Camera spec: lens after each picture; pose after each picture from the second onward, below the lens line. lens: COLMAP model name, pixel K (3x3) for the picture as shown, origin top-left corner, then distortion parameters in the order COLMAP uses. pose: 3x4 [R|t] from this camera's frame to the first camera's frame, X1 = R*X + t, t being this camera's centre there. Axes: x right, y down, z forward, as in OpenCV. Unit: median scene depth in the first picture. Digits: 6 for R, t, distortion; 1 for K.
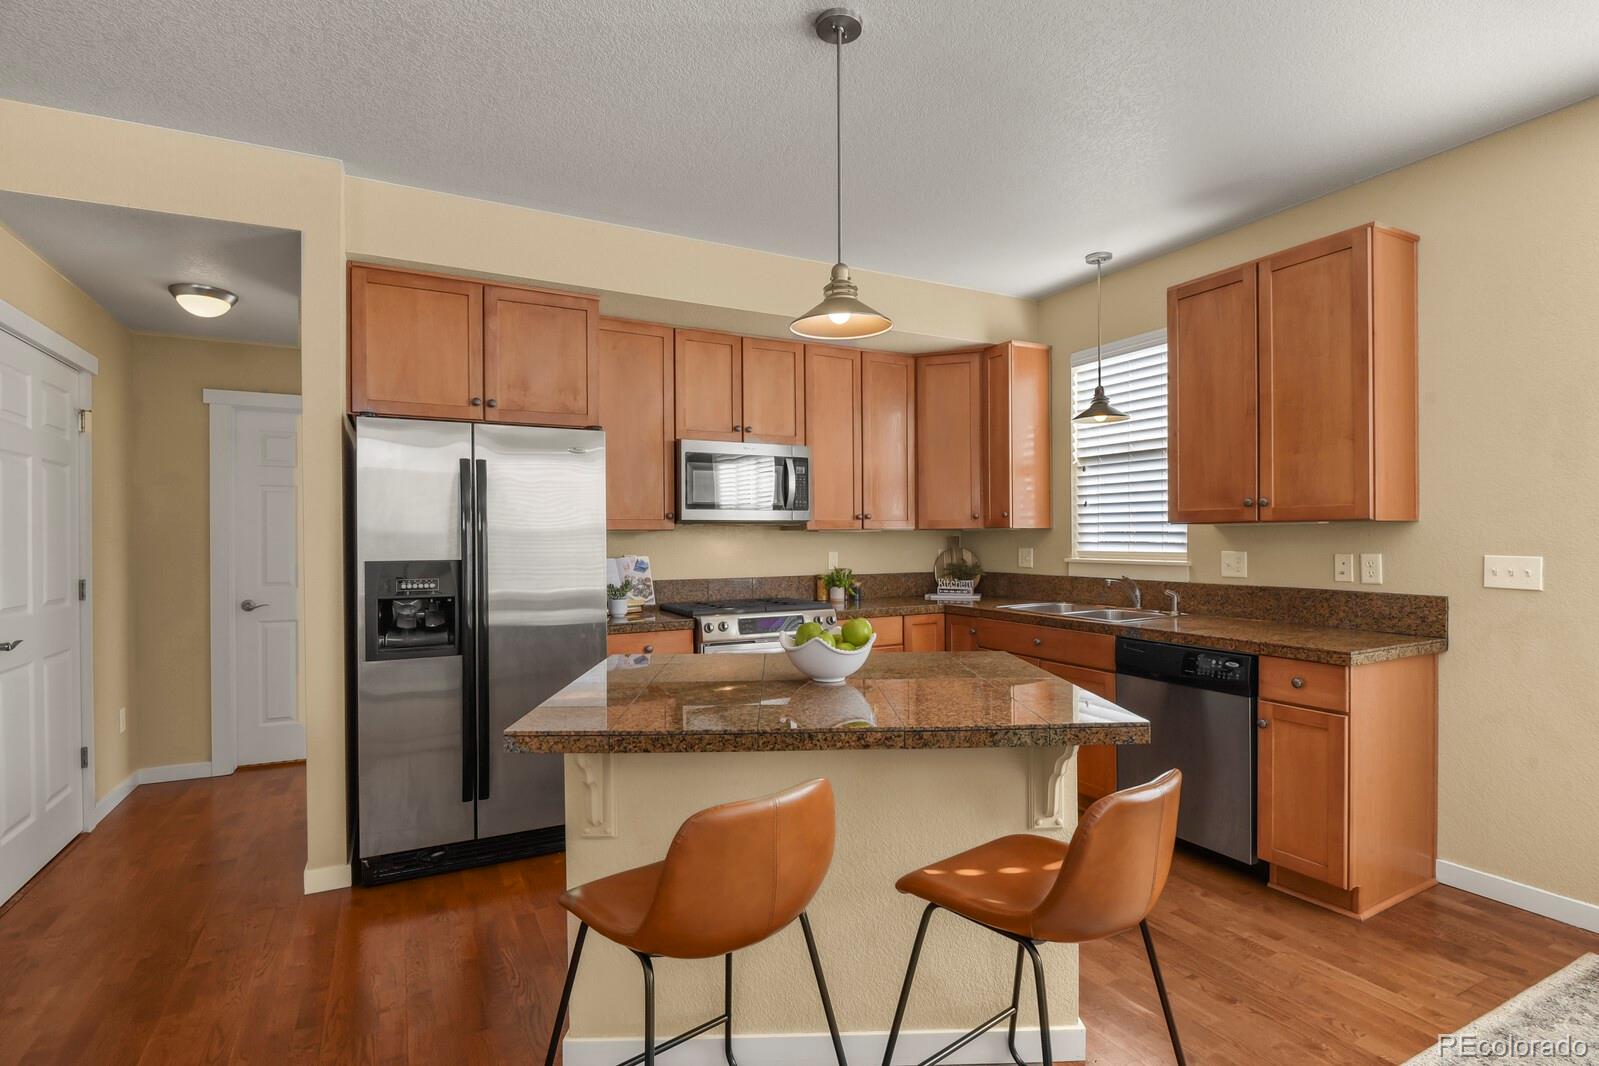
lens RADIAL K [[773.5, 0, 799.9], [0, 773.5, 538.0], [0, 0, 1]] dist [-0.005137, -0.006412]
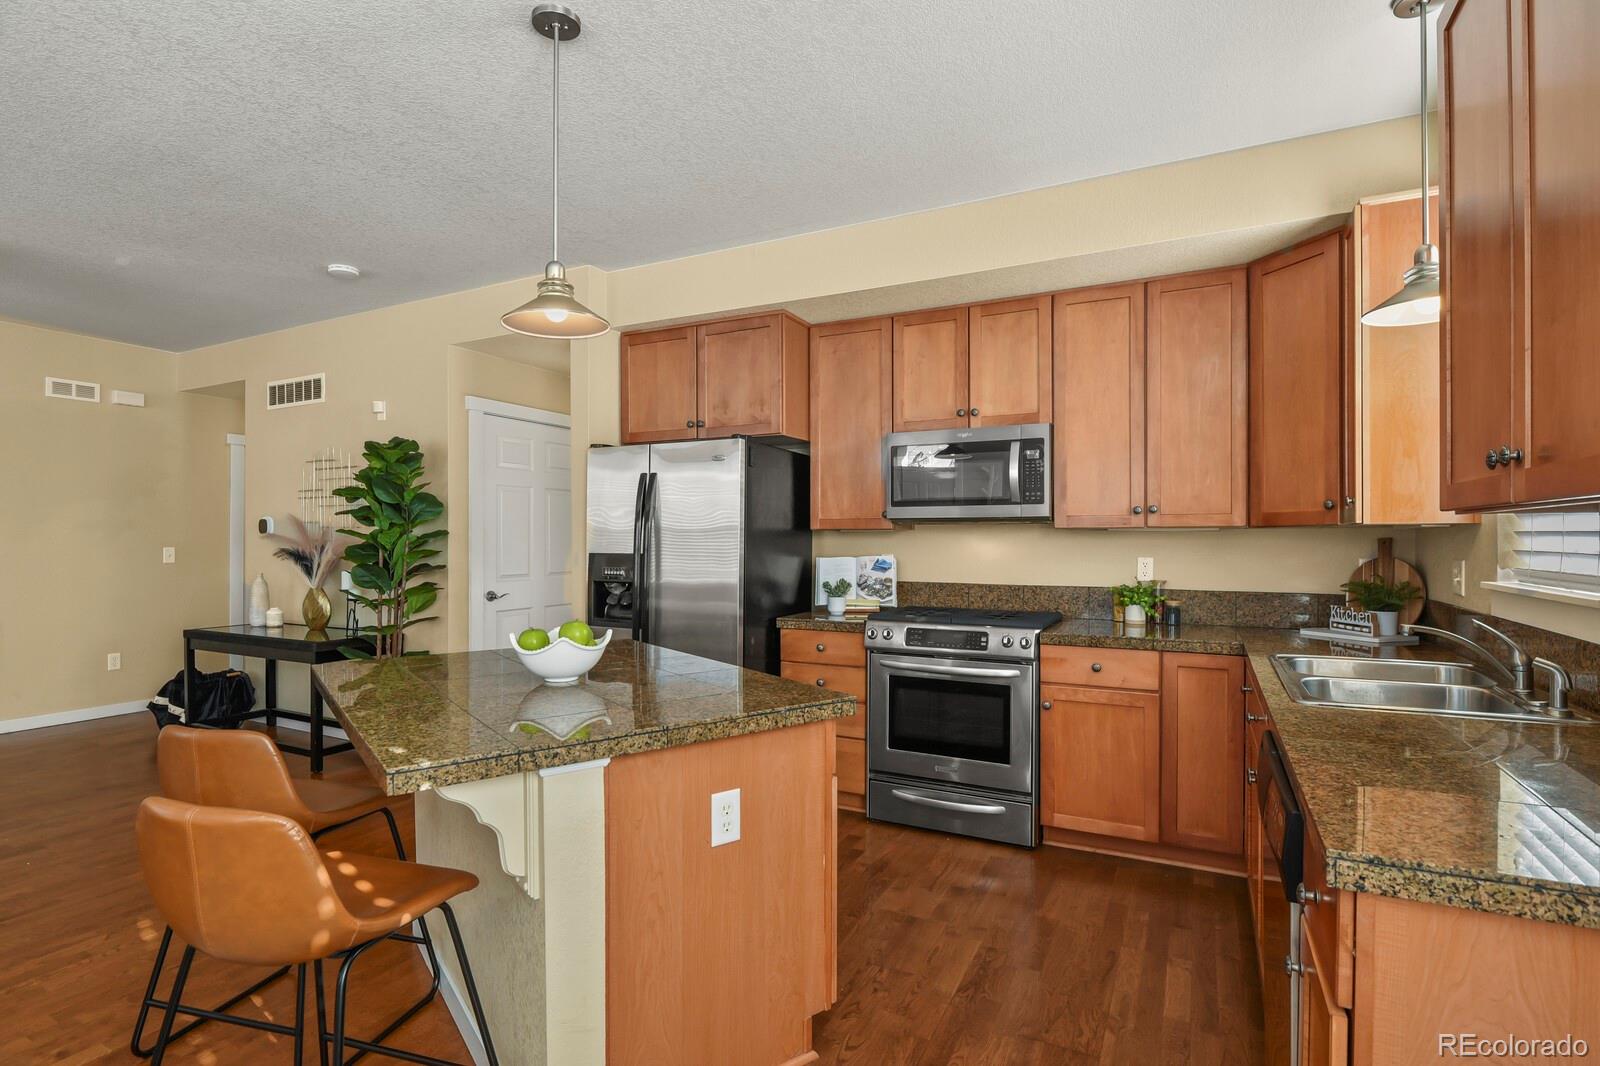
lens RADIAL K [[774.0, 0, 805.6], [0, 774.0, 536.5], [0, 0, 1]] dist [-0.005137, -0.006412]
pose [[0.580166, 0.004962, -0.814483, 0.677297], [-0.004278, 0.999986, 0.003045, -0.004421], [0.814487, 0.001718, 0.580179, 0.442594]]
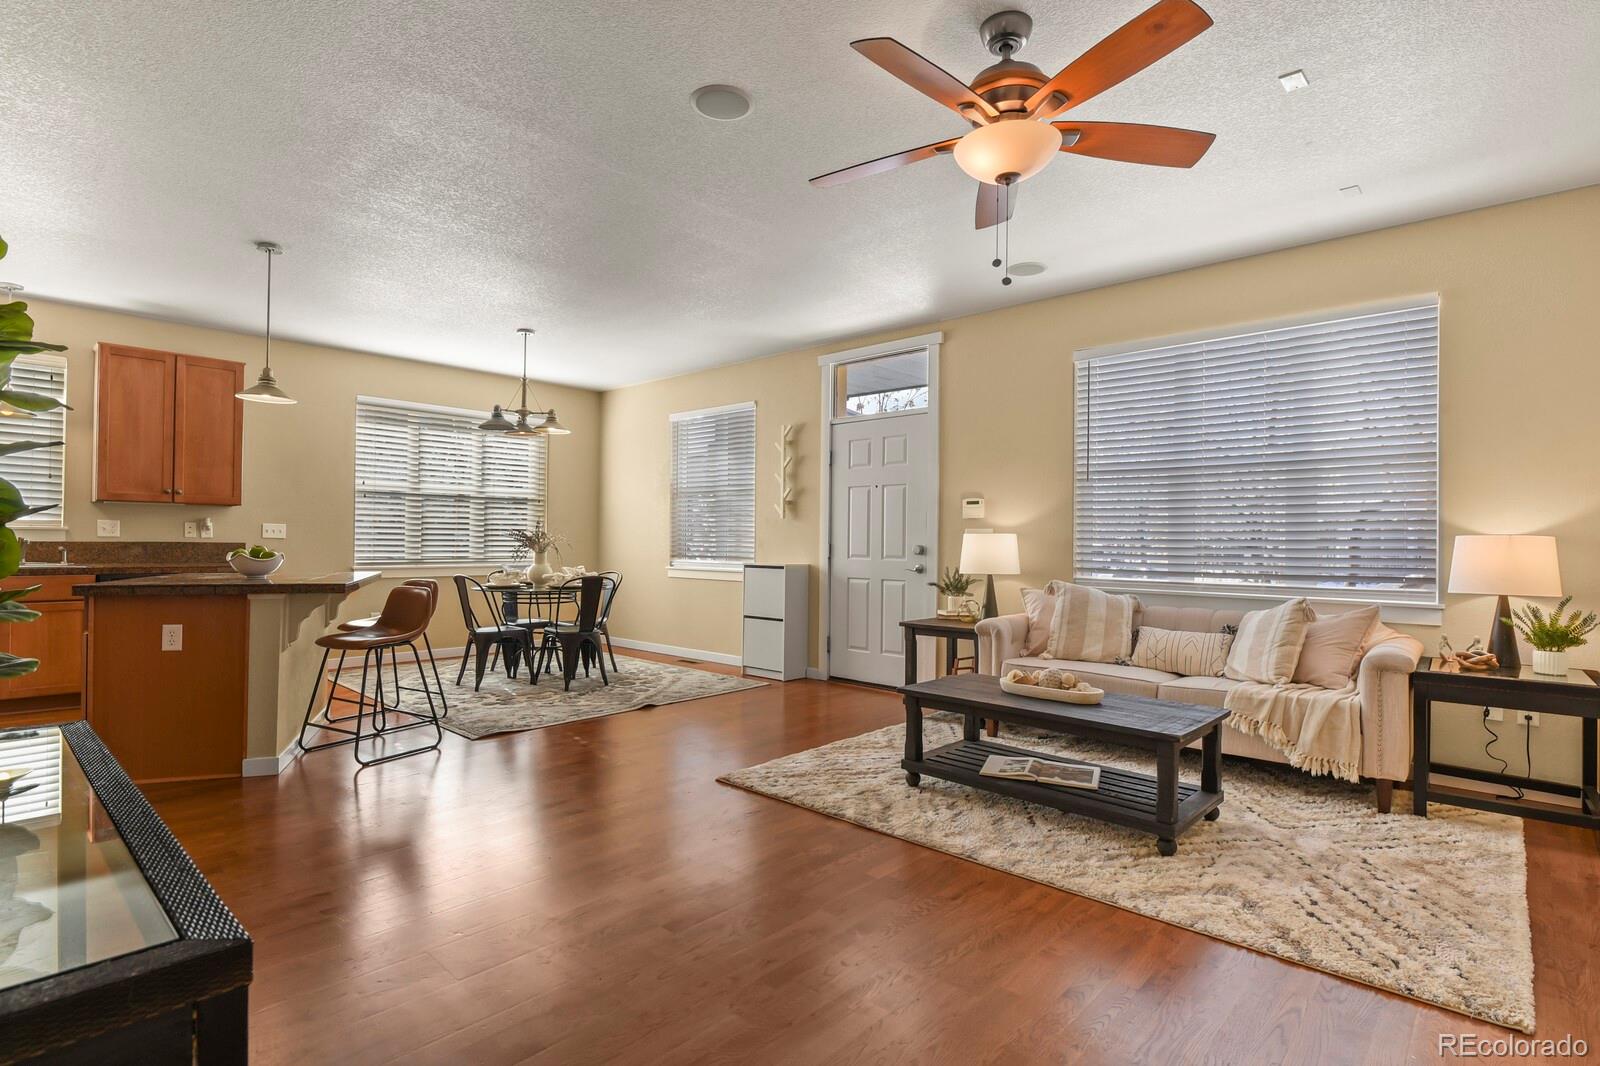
lens RADIAL K [[774.0, 0, 806.0], [0, 774.0, 532.8], [0, 0, 1]] dist [-0.005137, -0.006412]
pose [[-0.349777, 0.010383, 0.936775, -1.477228], [-0.009631, 0.999846, -0.014679, 0.056553], [-0.936783, -0.014156, -0.349623, 0.251687]]
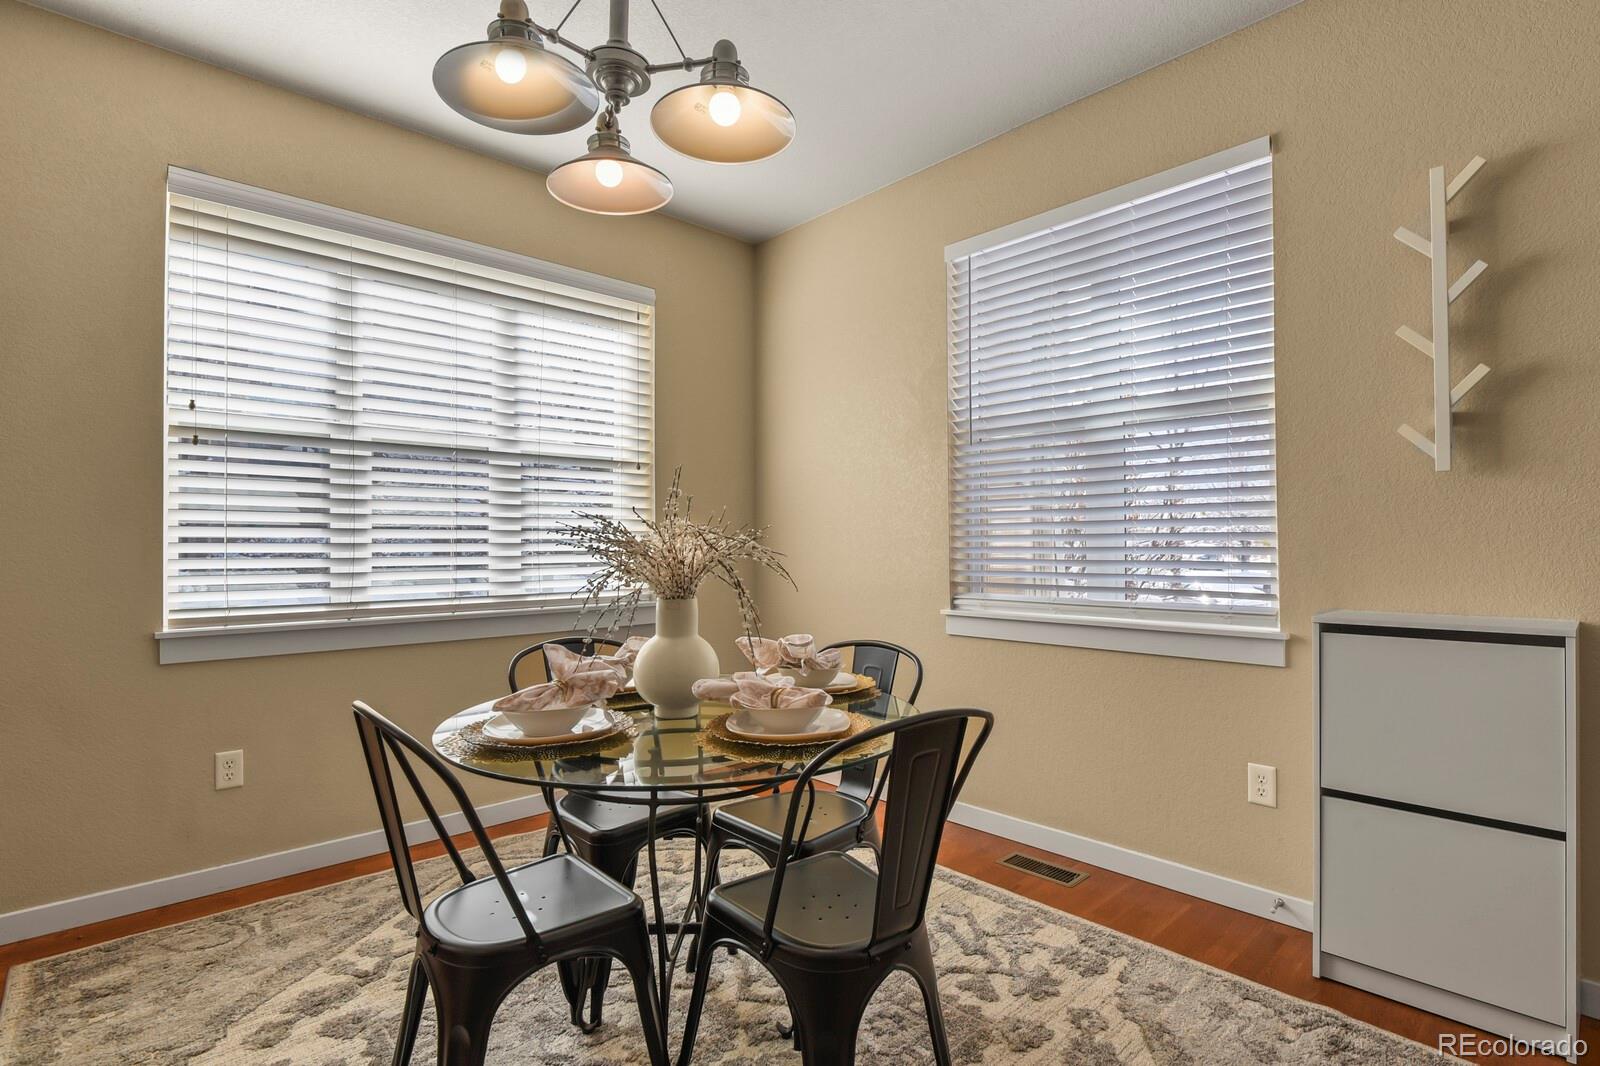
lens RADIAL K [[774.0, 0, 797.1], [0, 774.0, 539.1], [0, 0, 1]] dist [-0.005137, -0.006412]
pose [[-0.268520, 0.013349, 0.963182, -0.033405], [0.004697, 0.999910, -0.012548, 0.050005], [-0.963263, 0.001155, -0.268559, 0.262887]]
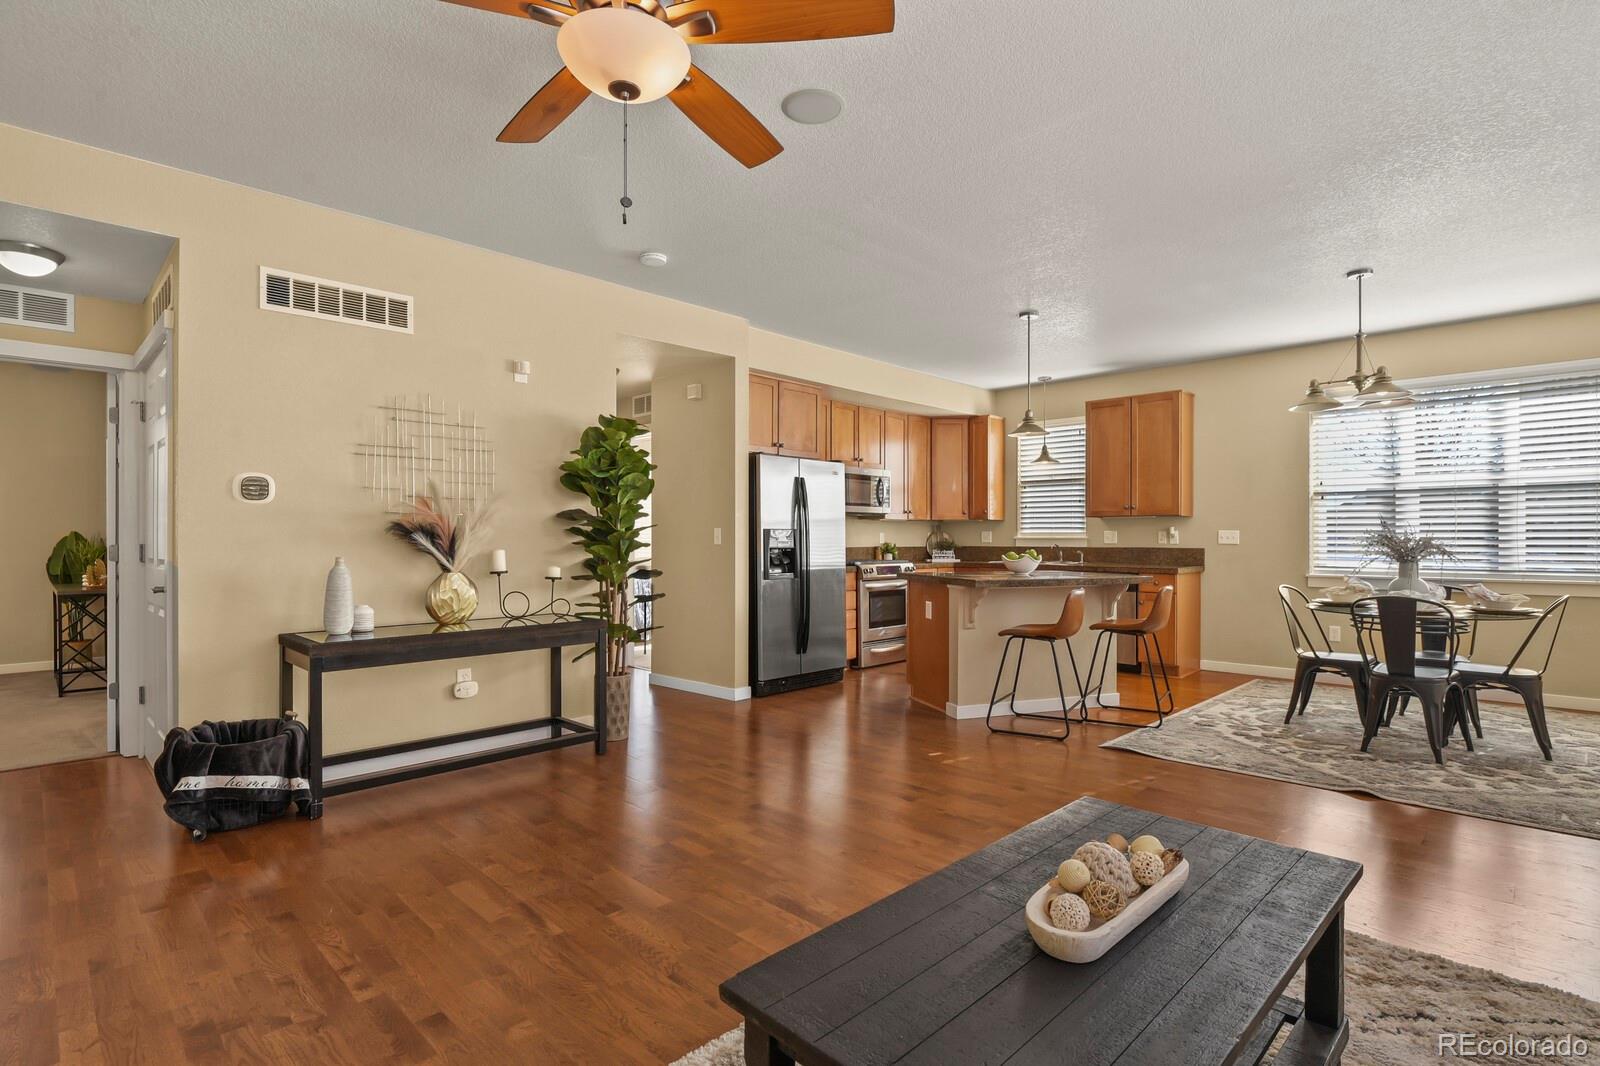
lens RADIAL K [[774.0, 0, 799.6], [0, 774.0, 537.5], [0, 0, 1]] dist [-0.005137, -0.006412]
pose [[0.951887, 0.006651, 0.306377, -0.928684], [-0.006081, 0.999978, -0.002817, 0.049655], [-0.306388, 0.000819, 0.951906, -0.765089]]
